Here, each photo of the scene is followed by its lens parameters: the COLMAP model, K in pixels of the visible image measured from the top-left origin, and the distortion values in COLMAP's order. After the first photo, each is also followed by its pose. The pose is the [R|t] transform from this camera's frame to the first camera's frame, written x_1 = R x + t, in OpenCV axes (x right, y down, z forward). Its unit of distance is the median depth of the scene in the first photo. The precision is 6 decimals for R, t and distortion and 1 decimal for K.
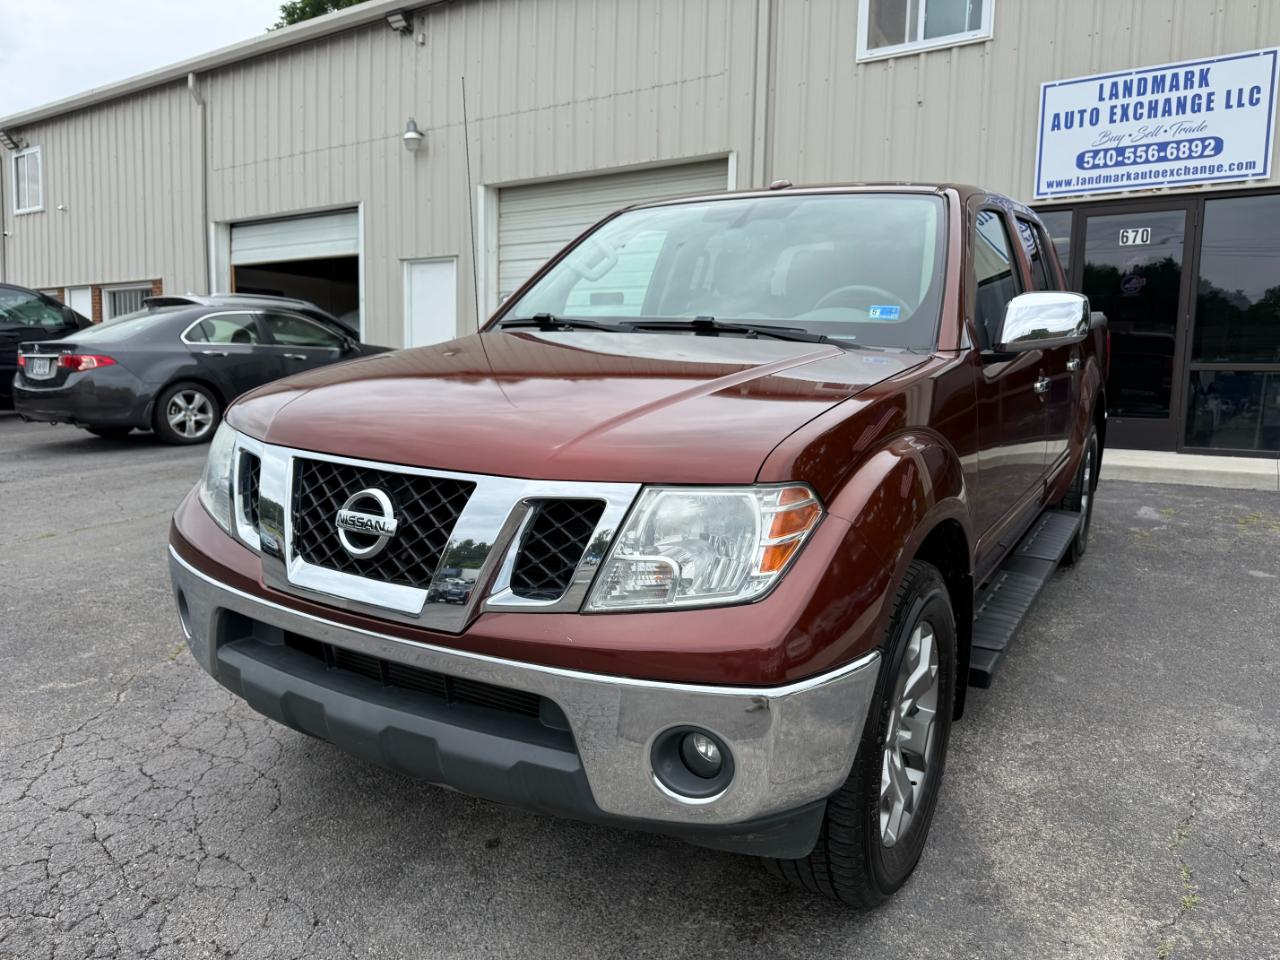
lens RADIAL K [[913.3, 0, 632.3], [0, 913.3, 473.9], [0, 0, 1]] dist [0.003227, -0.017583]
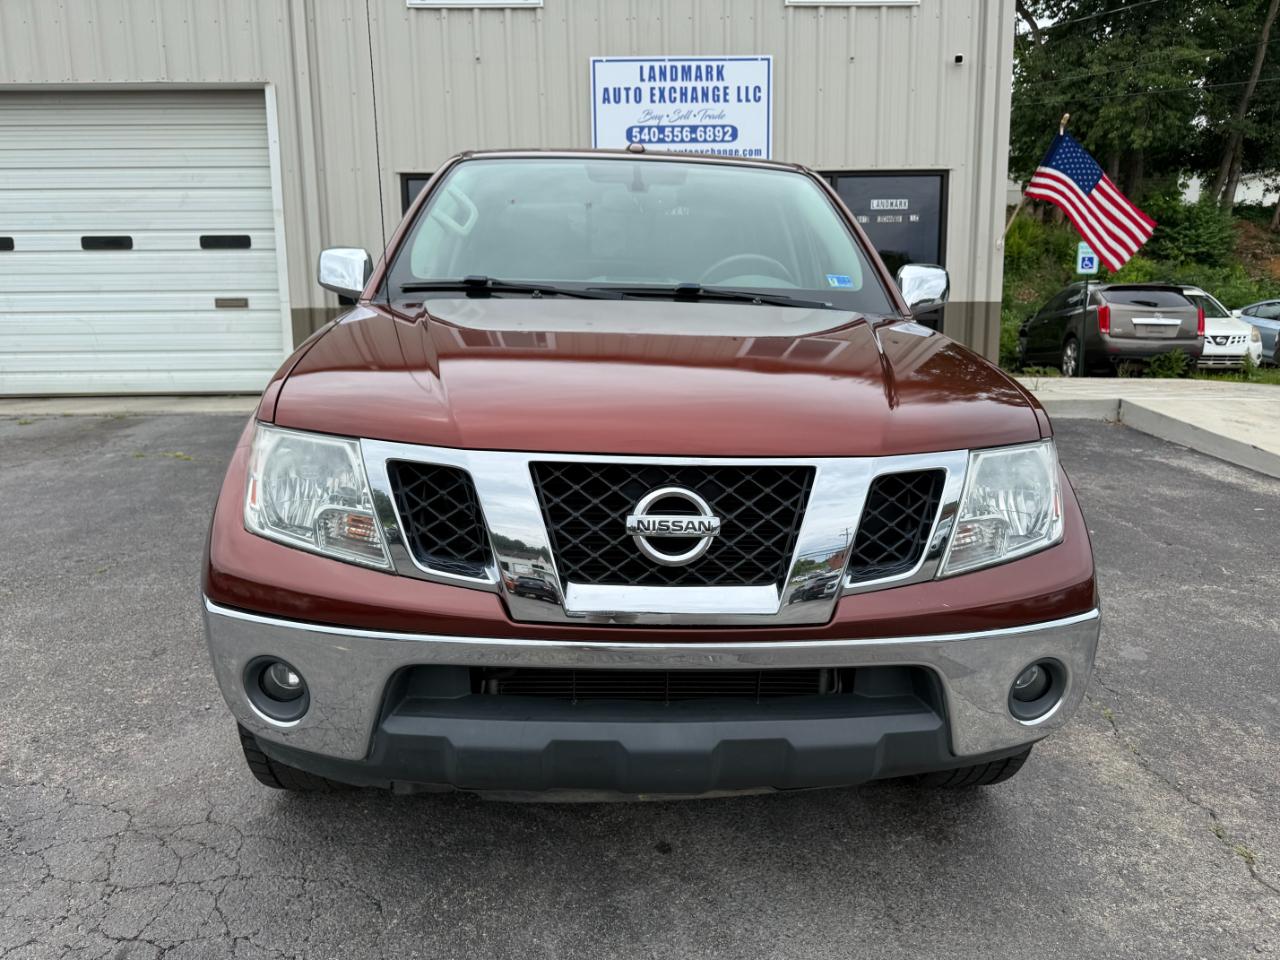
lens RADIAL K [[913.3, 0, 642.6], [0, 913.3, 481.1], [0, 0, 1]] dist [0.003227, -0.017583]
pose [[0.819081, -0.113849, 0.562267, -0.178132], [0.081033, 0.993244, 0.083068, -0.014379], [-0.567925, -0.022477, 0.822773, 0.065568]]
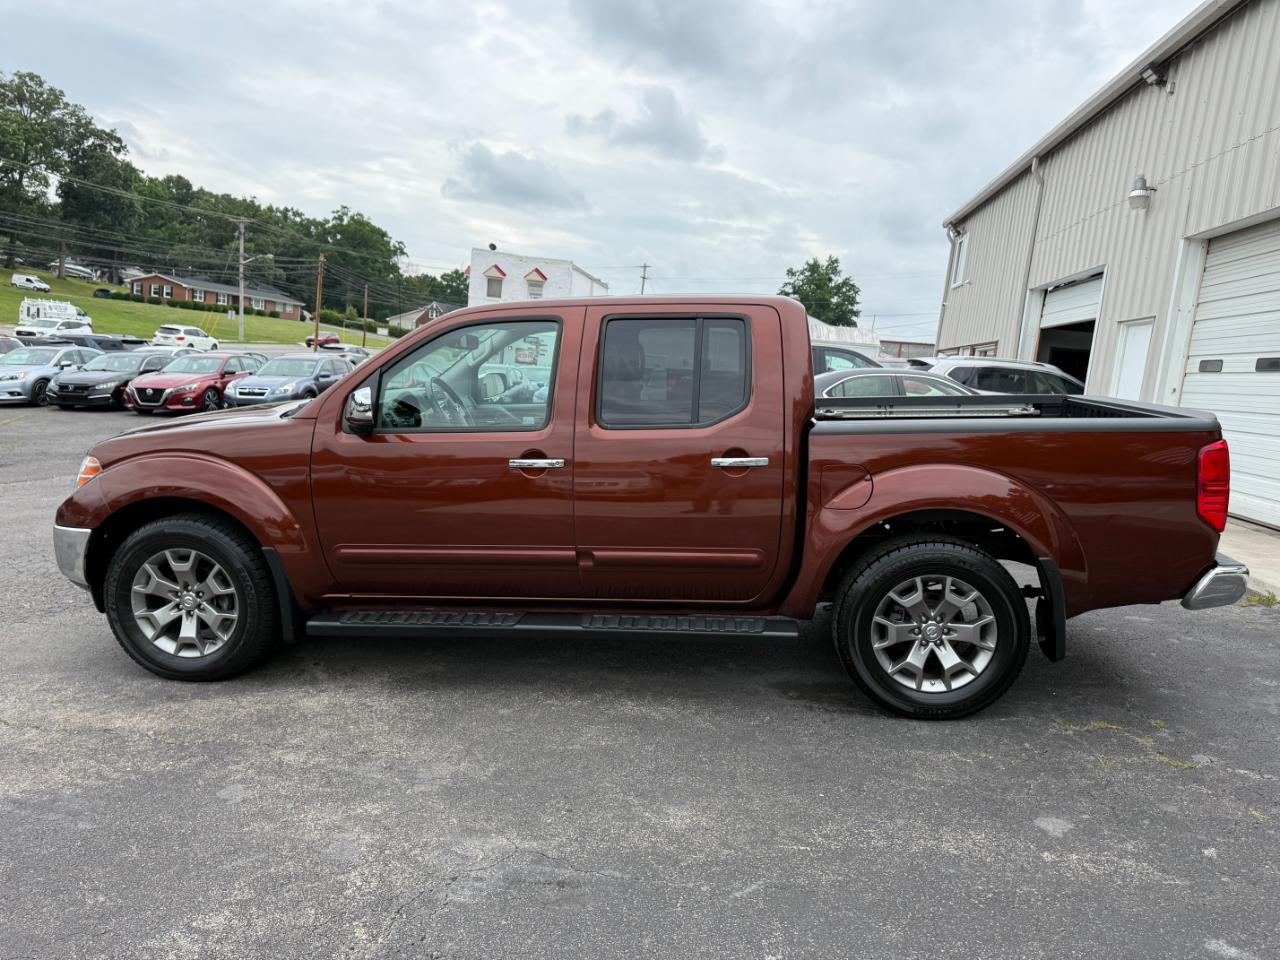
lens RADIAL K [[913.3, 0, 660.6], [0, 913.3, 475.3], [0, 0, 1]] dist [0.003227, -0.017583]
pose [[0.455835, 0.120105, -0.881924, 0.627833], [-0.165400, 0.985026, 0.048656, -0.067105], [0.874561, 0.123691, 0.468874, 0.234781]]
